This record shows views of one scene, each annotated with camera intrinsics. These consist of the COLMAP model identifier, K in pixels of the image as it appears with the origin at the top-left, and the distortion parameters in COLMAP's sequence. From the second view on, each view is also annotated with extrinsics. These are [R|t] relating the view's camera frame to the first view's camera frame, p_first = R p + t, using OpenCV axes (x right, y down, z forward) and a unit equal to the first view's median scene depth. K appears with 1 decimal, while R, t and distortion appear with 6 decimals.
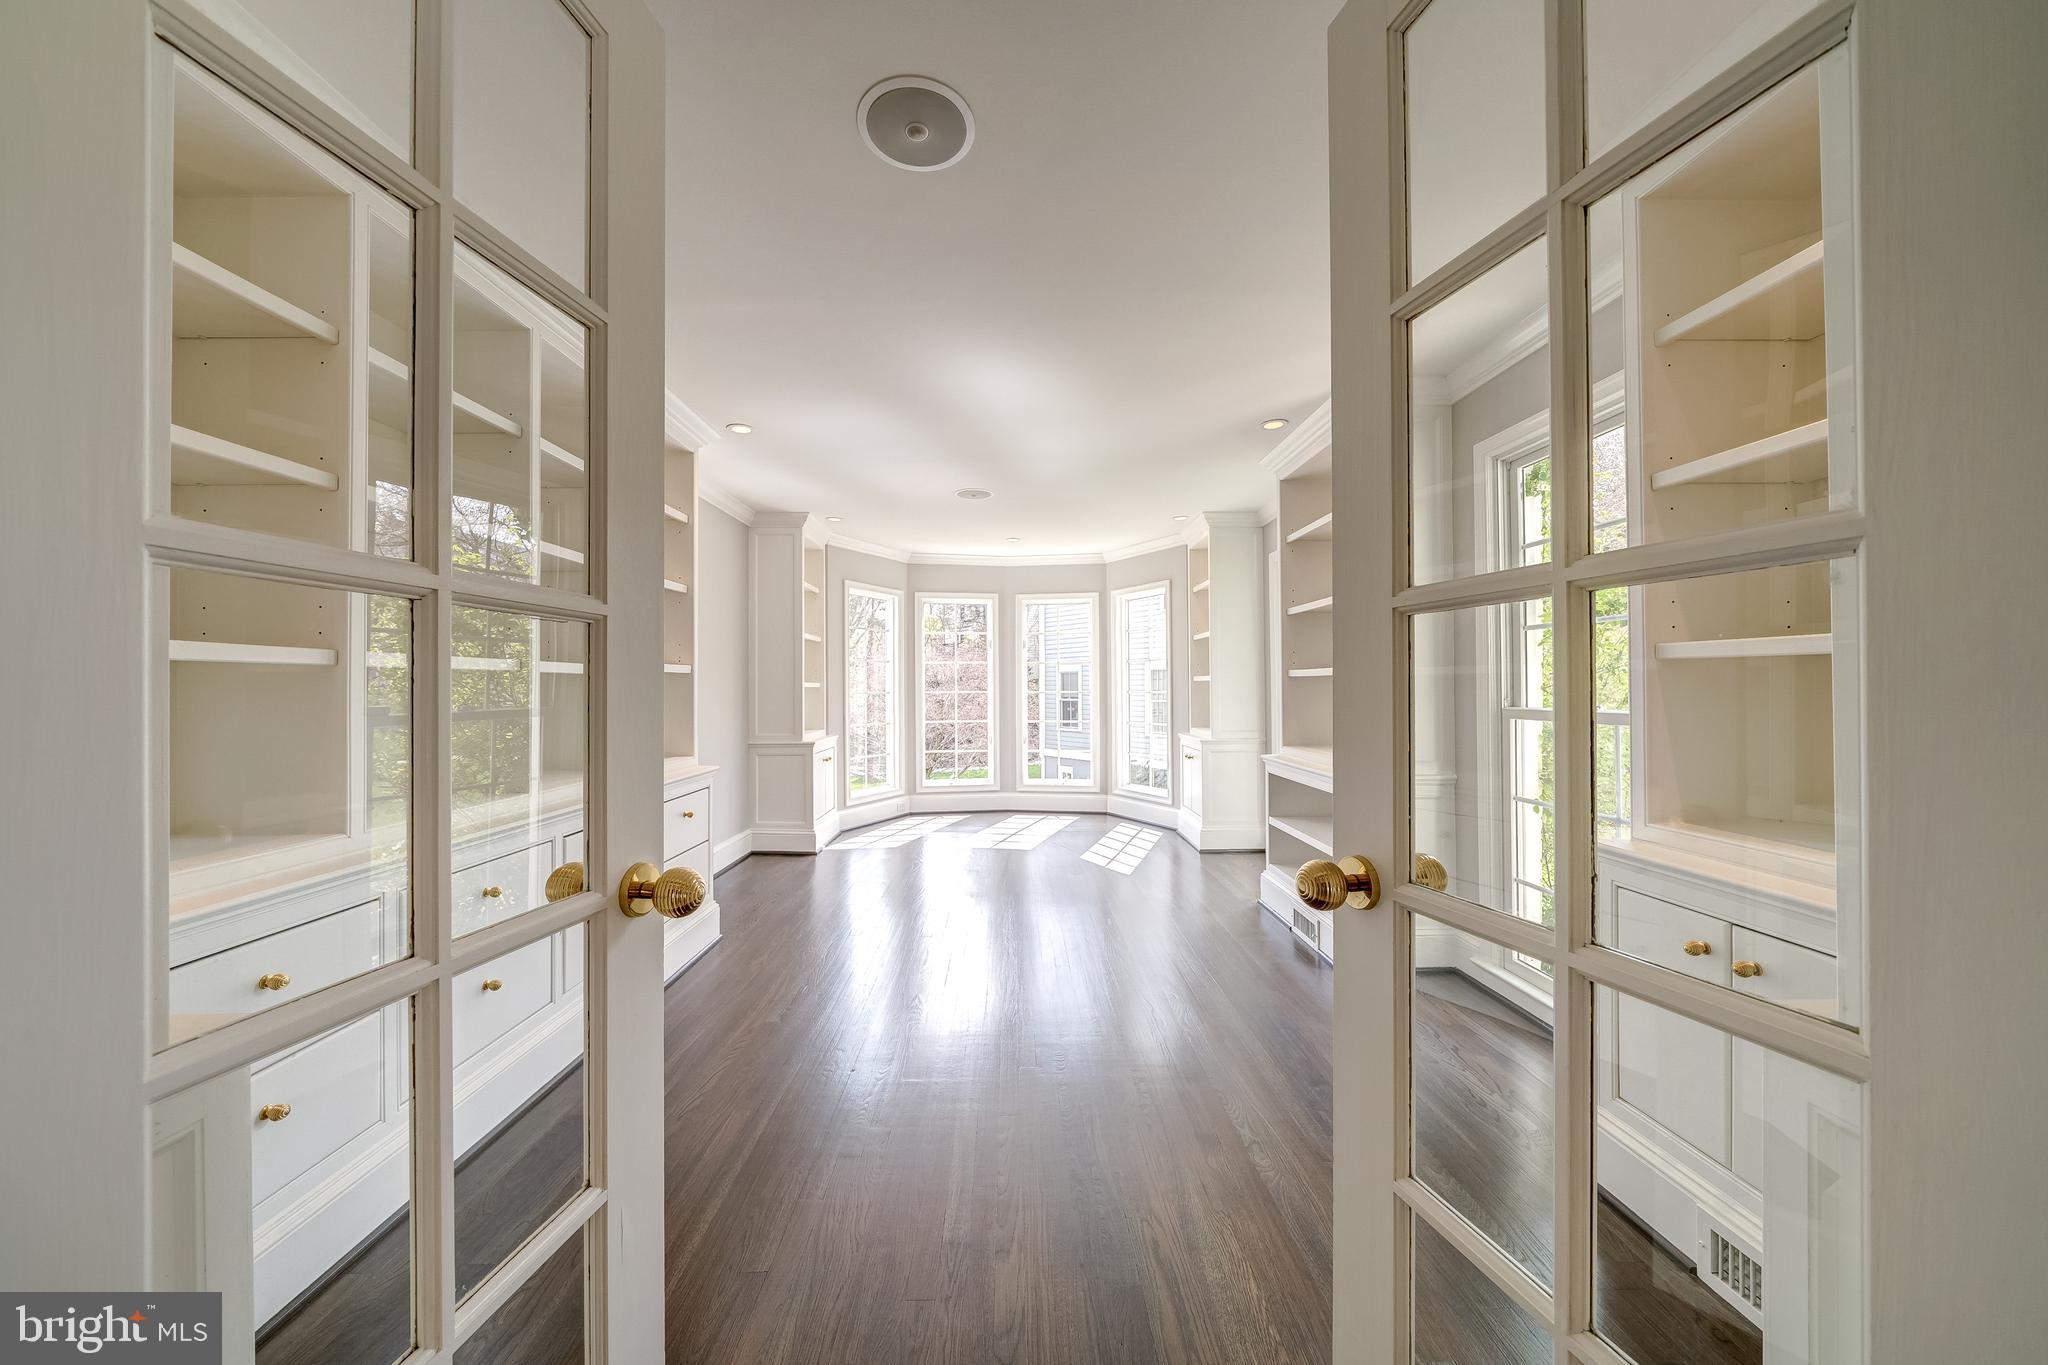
lens RADIAL K [[721.0, 0, 1013.6], [0, 721.0, 684.0], [0, 0, 1]] dist [-0.002536, 0.000162]
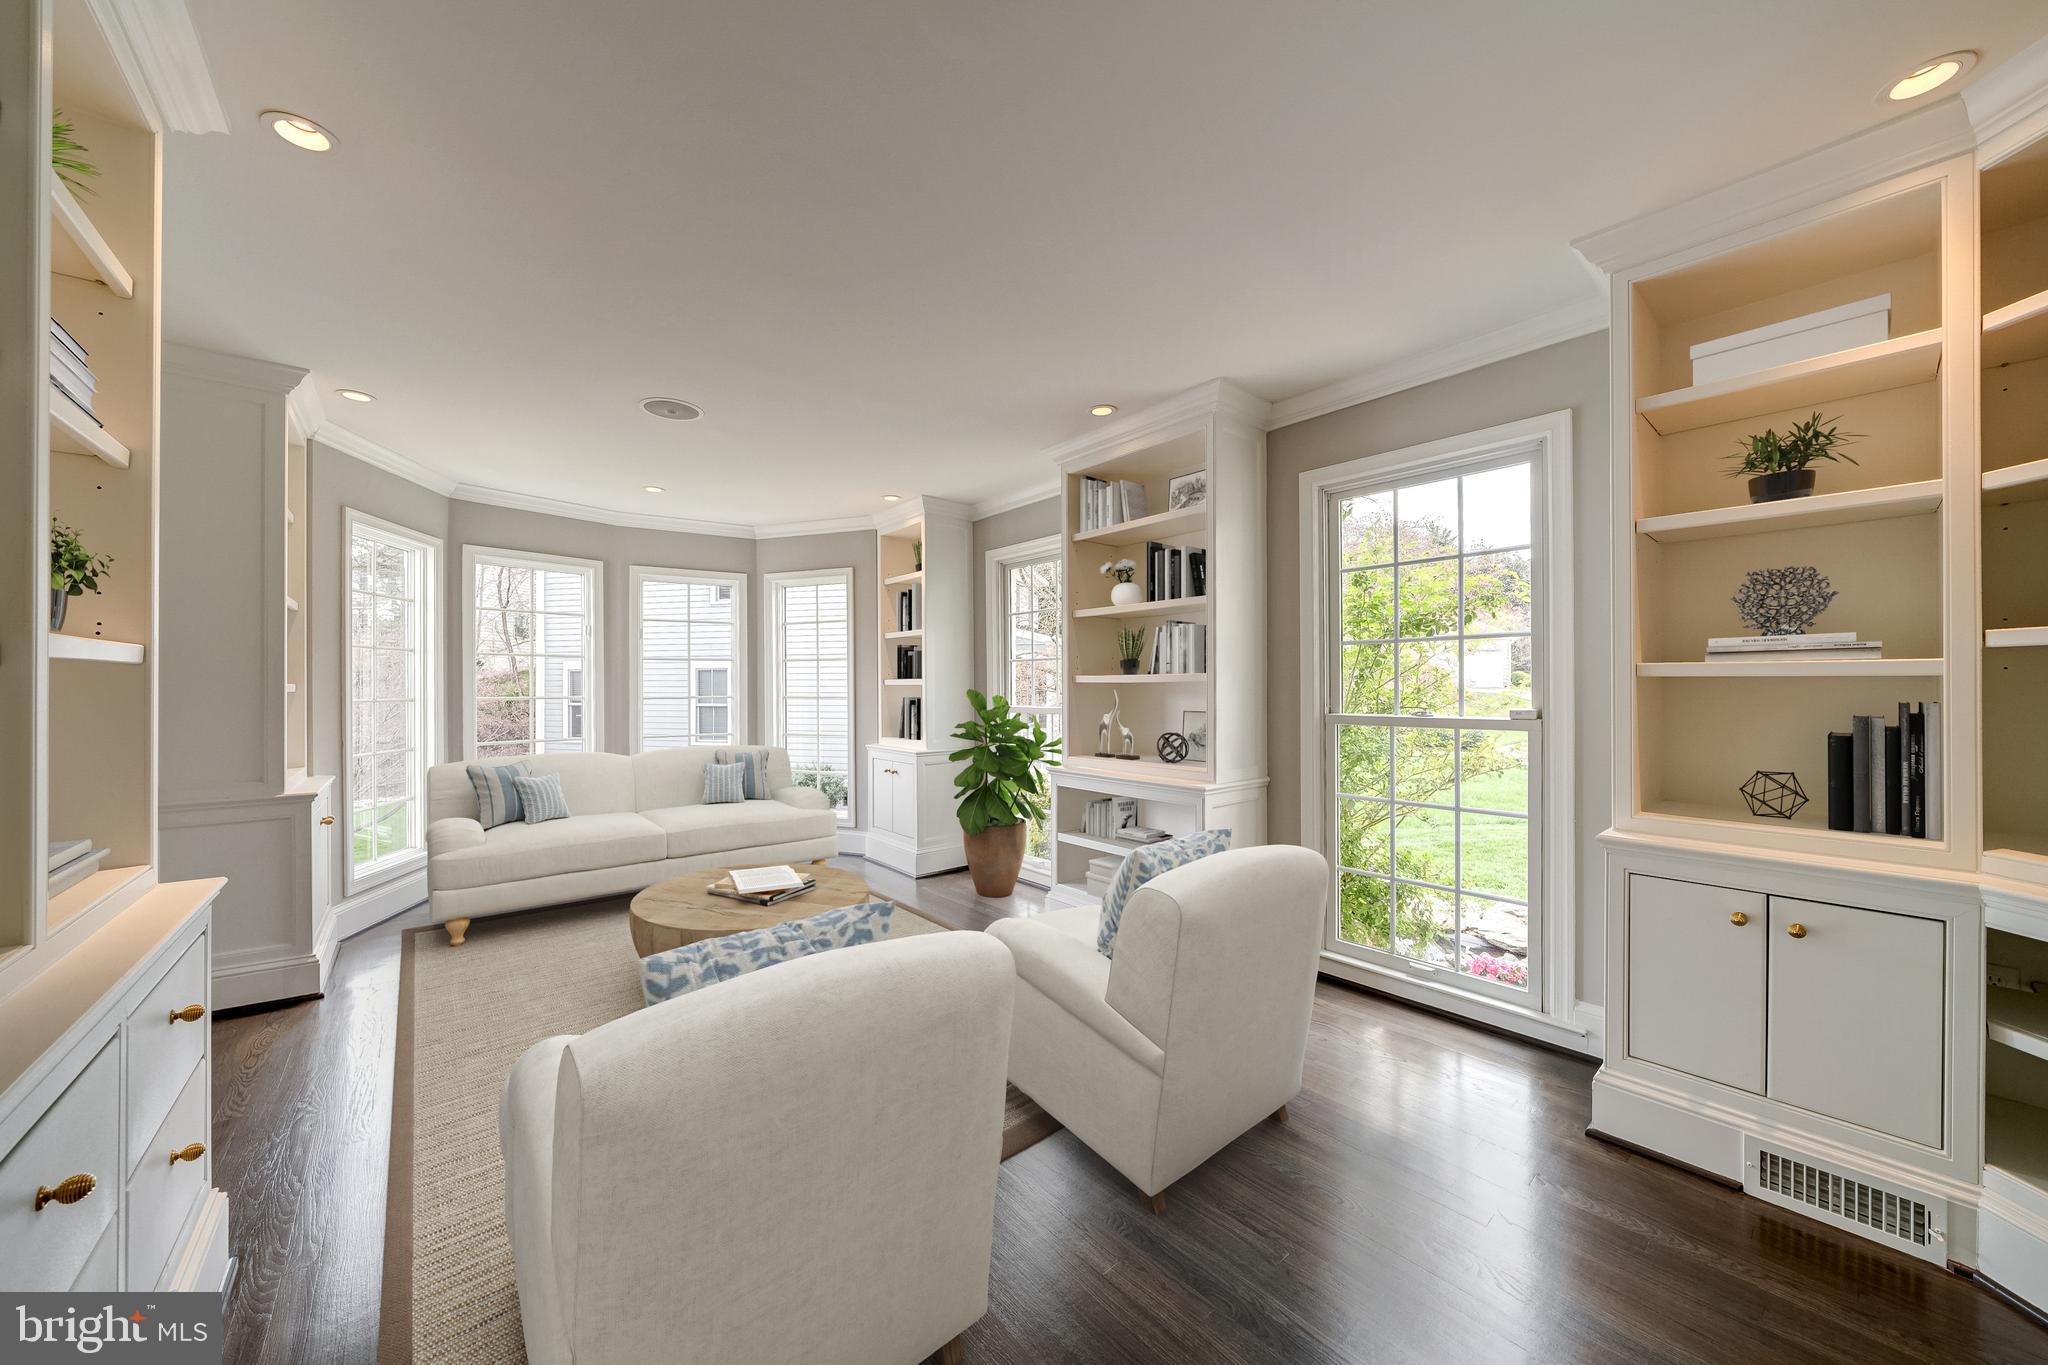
lens RADIAL K [[721.0, 0, 1013.6], [0, 721.0, 684.0], [0, 0, 1]] dist [-0.002536, 0.000162]
pose [[0.773168, 0.006810, 0.634164, -0.188443], [-0.005811, 0.999976, -0.003654, -0.002655], [-0.634174, -0.000859, 0.773190, 0.212413]]
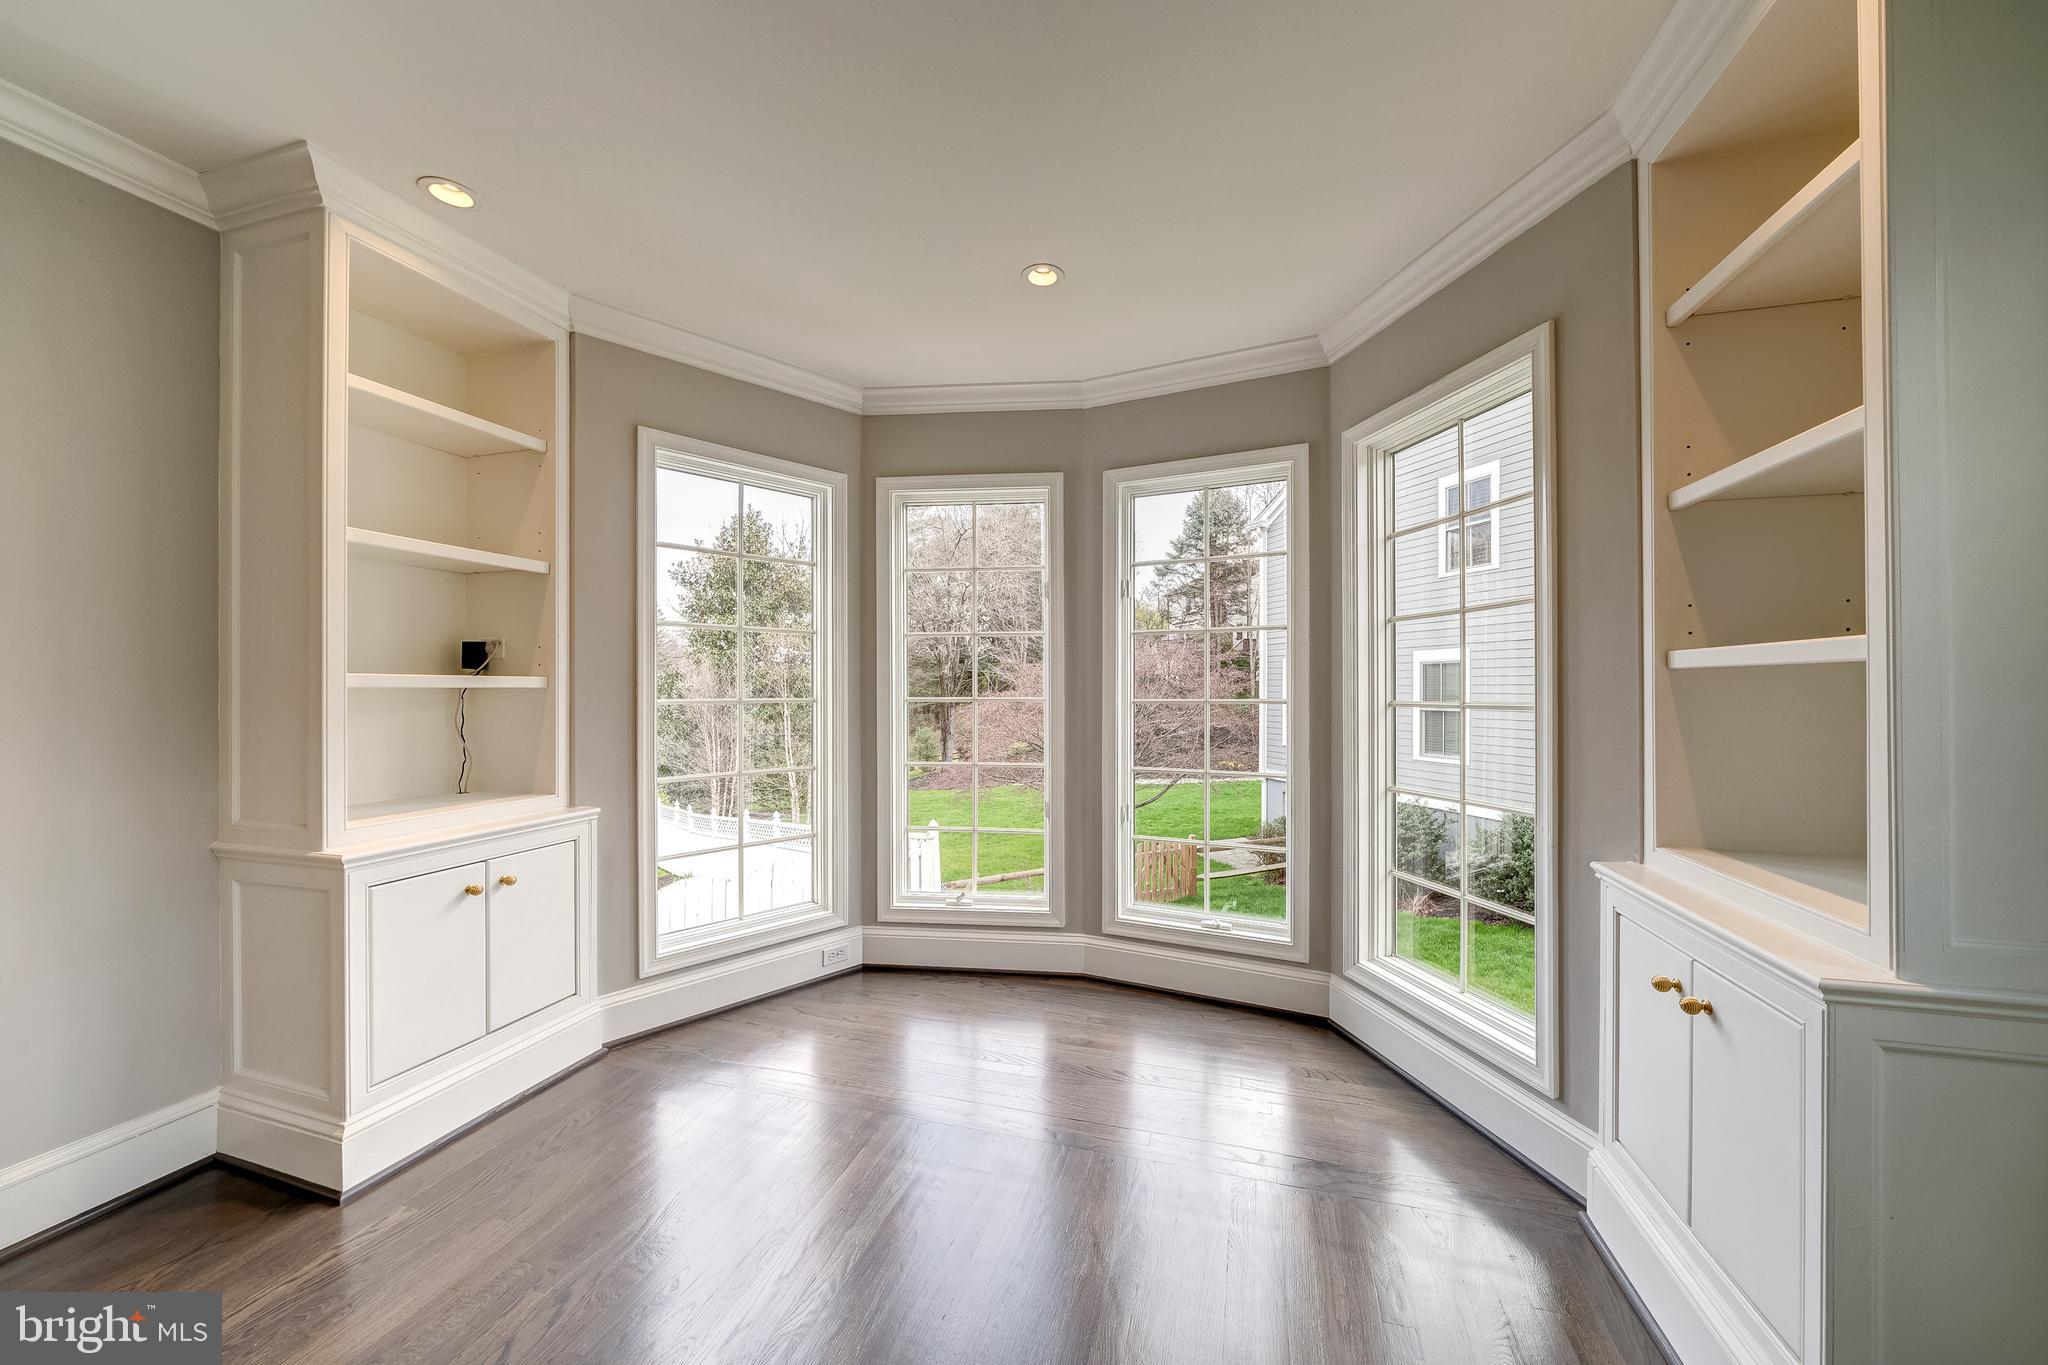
lens RADIAL K [[738.8, 0, 1030.6], [0, 738.8, 689.3], [0, 0, 1]] dist [-0.000703, 0.000022]
pose [[0.958026, 0.003913, -0.286654, 0.103684], [-0.001947, 0.999973, 0.007140, 0.002020], [0.286674, -0.006282, 0.958008, 0.673027]]
